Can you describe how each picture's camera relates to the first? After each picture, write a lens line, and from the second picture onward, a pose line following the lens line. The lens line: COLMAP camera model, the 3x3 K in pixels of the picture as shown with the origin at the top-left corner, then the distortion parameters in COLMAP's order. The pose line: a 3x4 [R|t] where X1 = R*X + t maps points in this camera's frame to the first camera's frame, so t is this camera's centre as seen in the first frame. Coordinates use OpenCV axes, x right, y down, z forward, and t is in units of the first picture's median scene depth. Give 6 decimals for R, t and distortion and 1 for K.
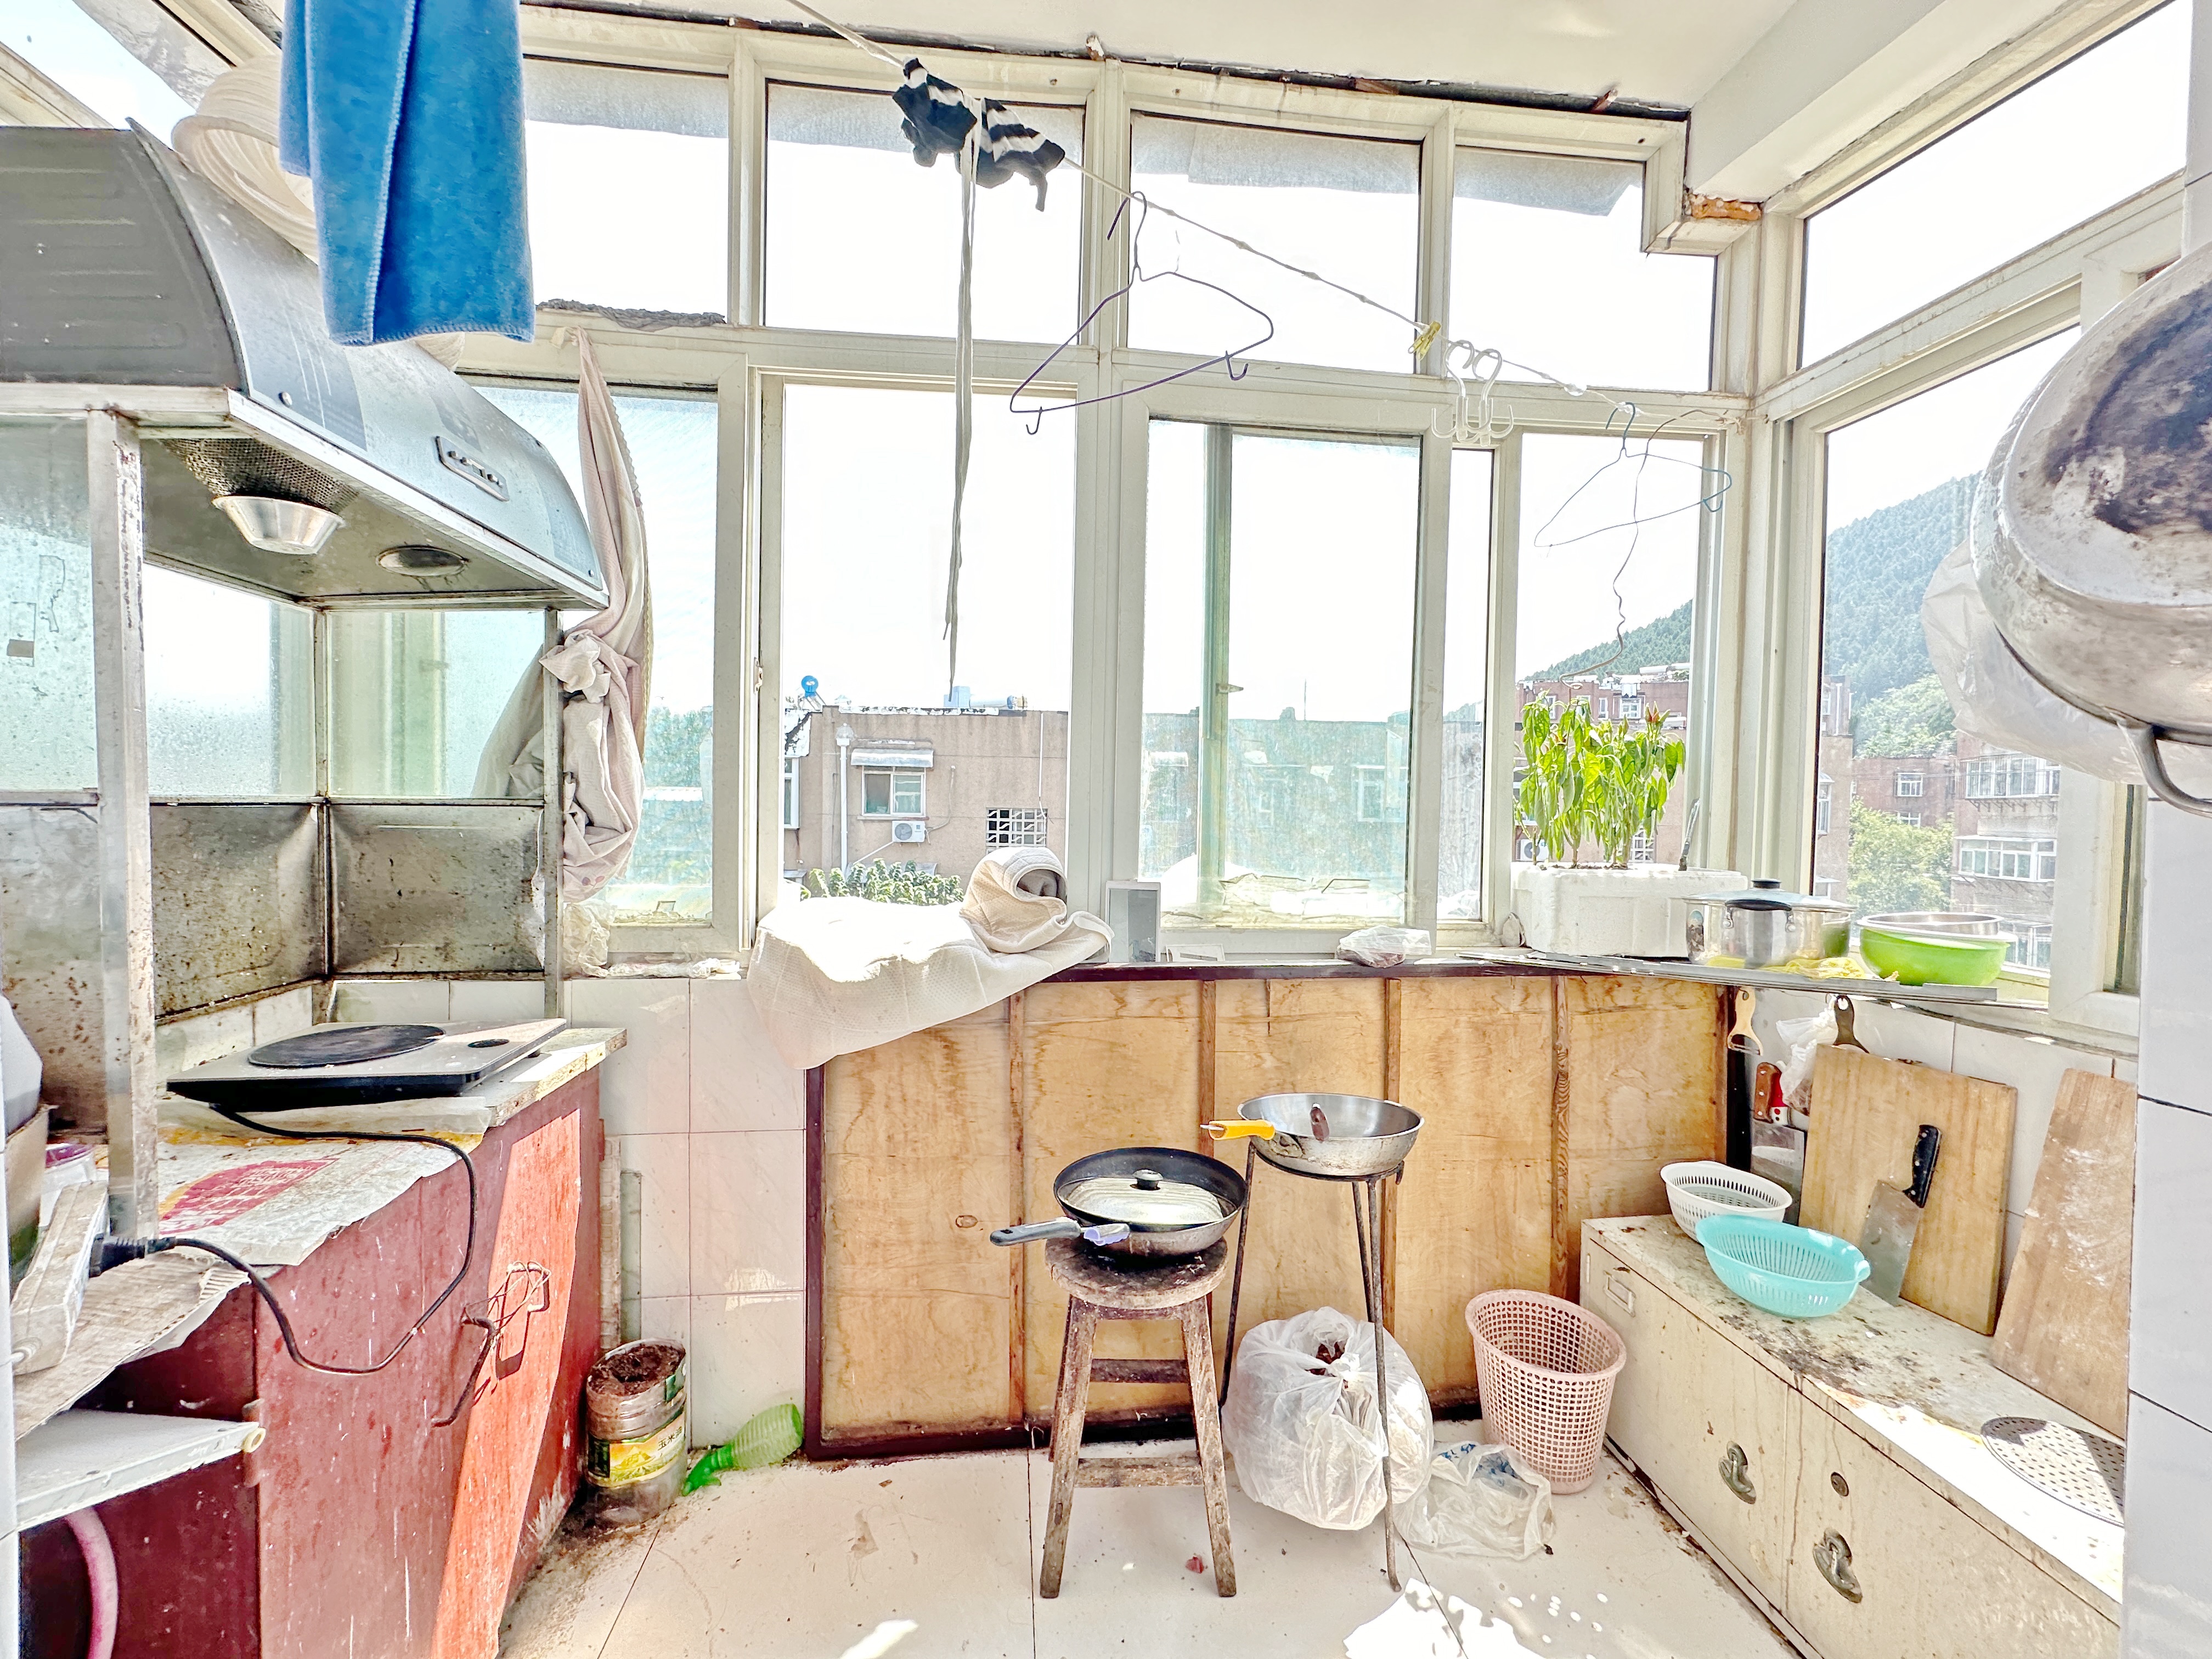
lens RADIAL K [[883.3, 0, 1106.2], [0, 883.3, 831.9], [0, 0, 1]] dist [-0.004992, -0.000233]
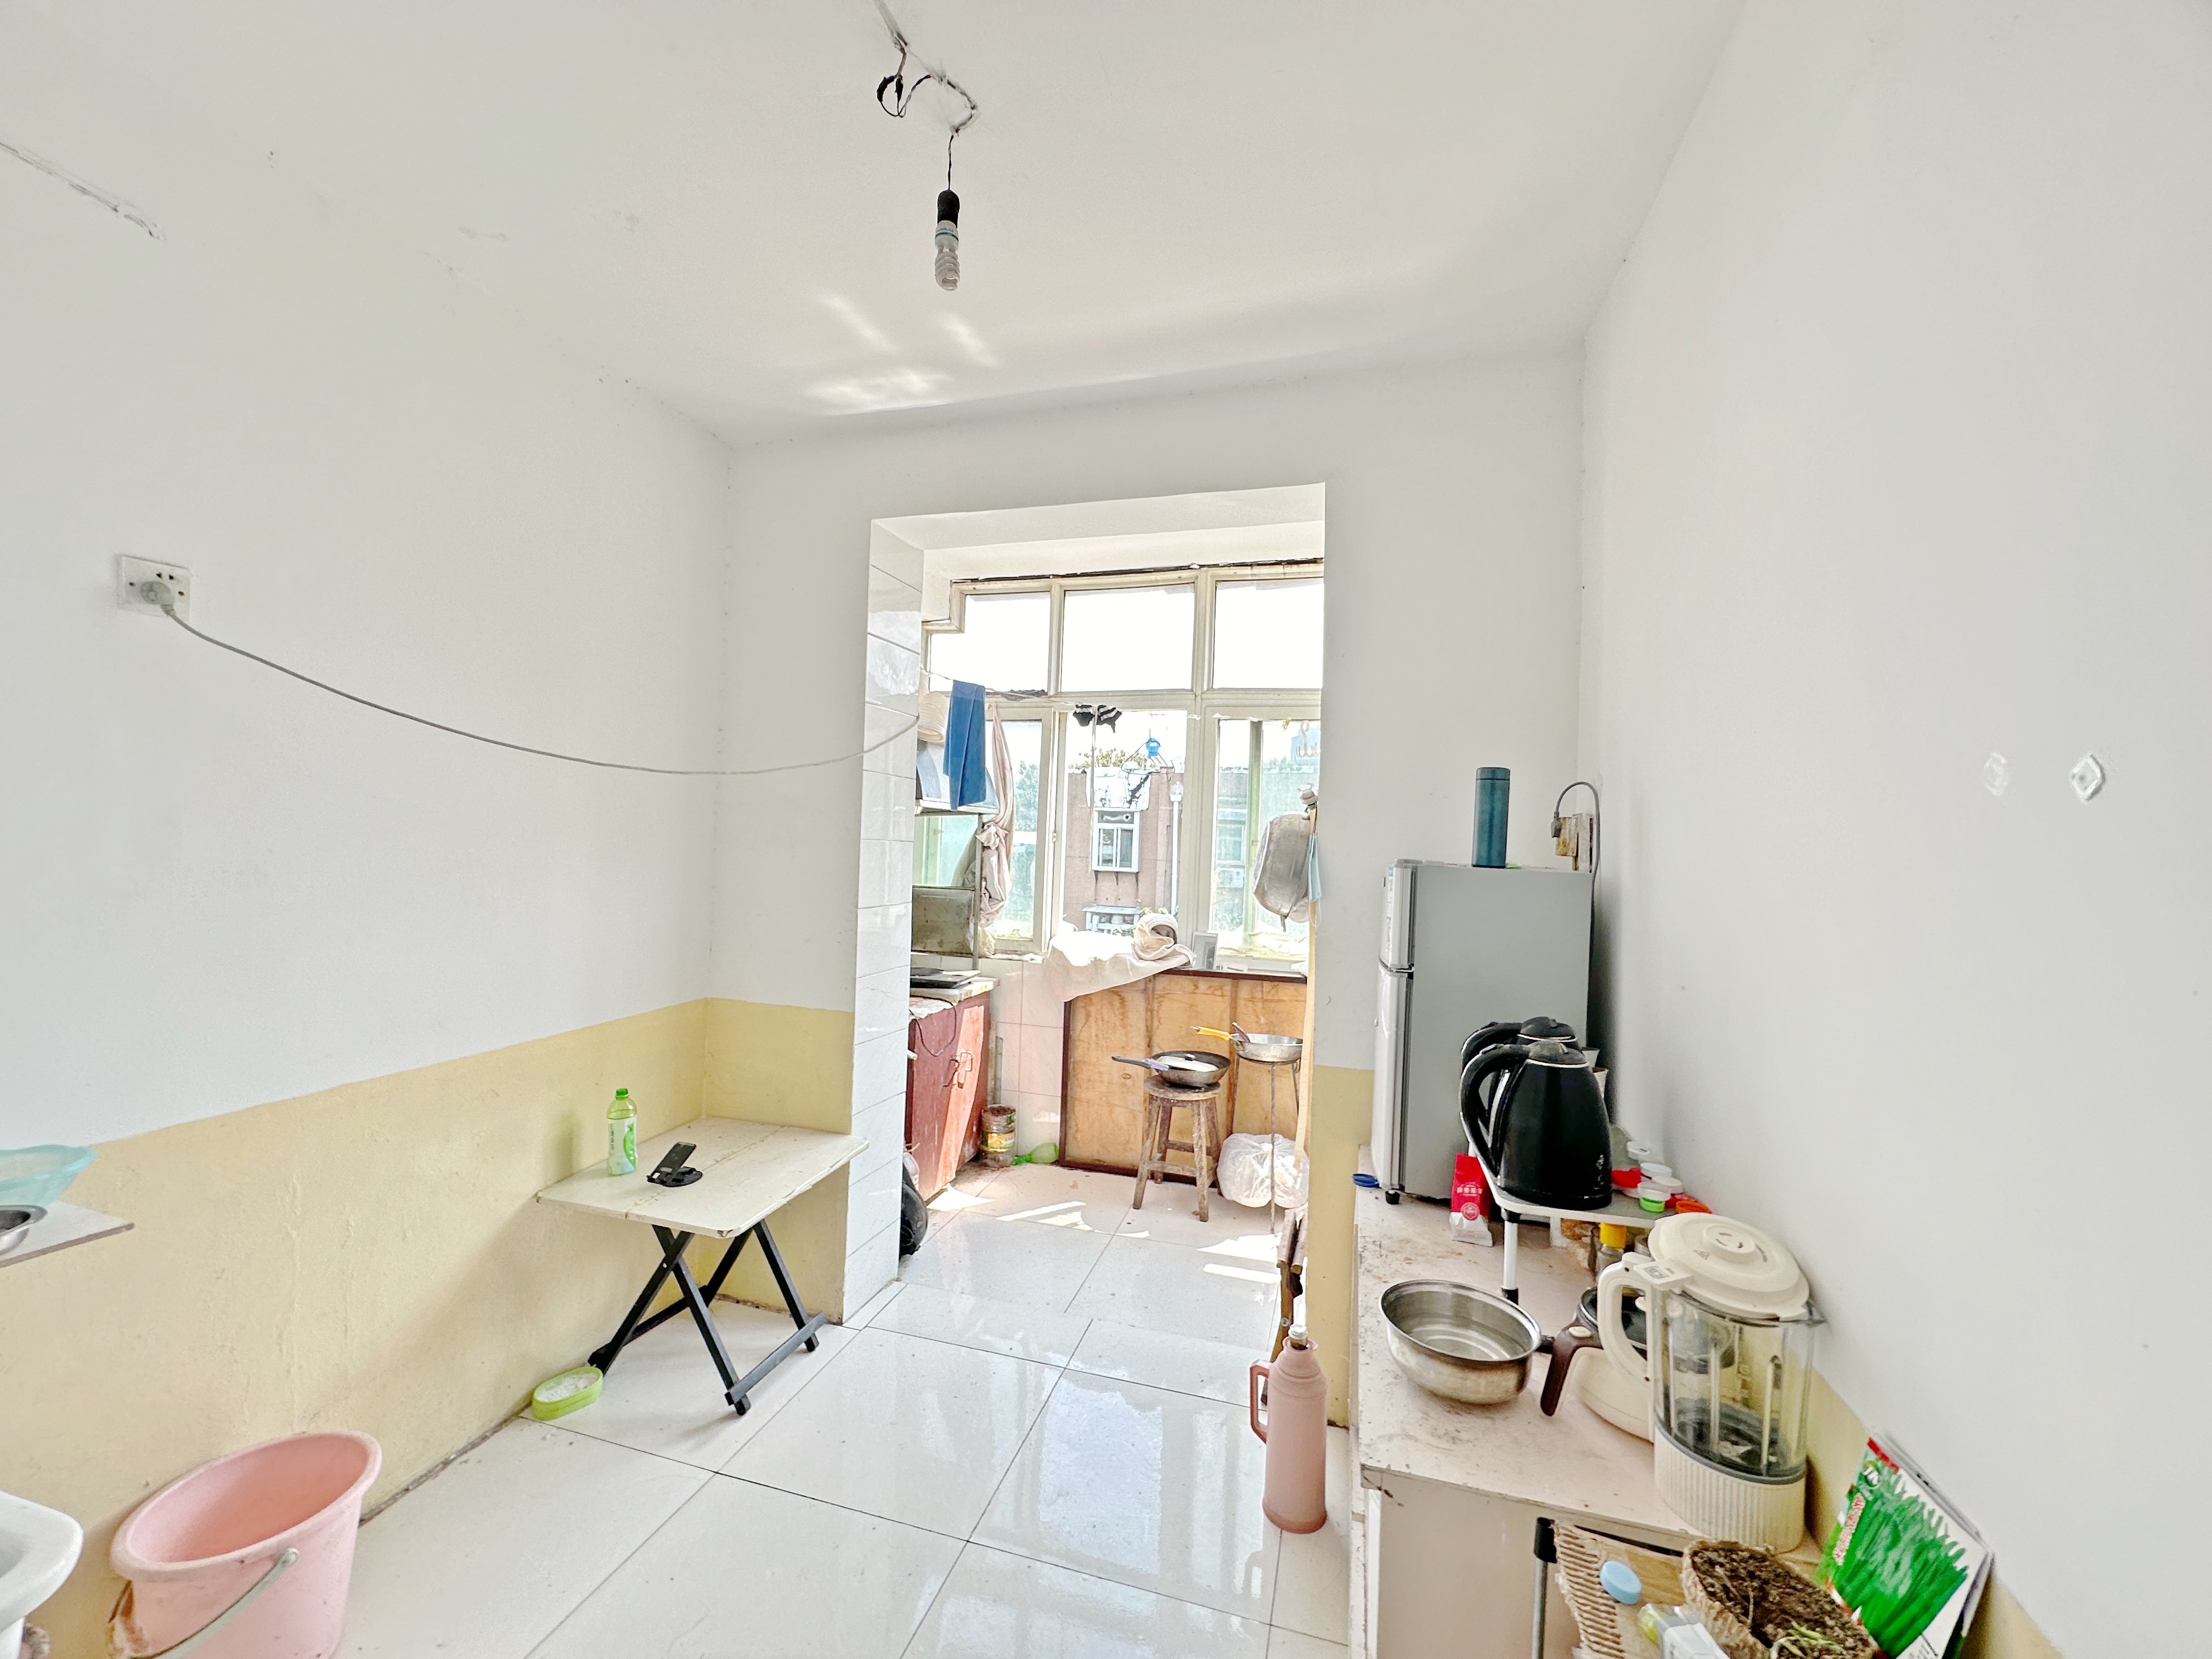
lens RADIAL K [[883.3, 0, 1103.6], [0, 883.3, 828.1], [0, 0, 1]] dist [-0.004992, -0.000233]
pose [[0.924324, 0.011734, -0.381428, 0.675504], [-0.030905, 0.998546, -0.044176, -0.104525], [0.380355, 0.052621, 0.923342, -1.218731]]
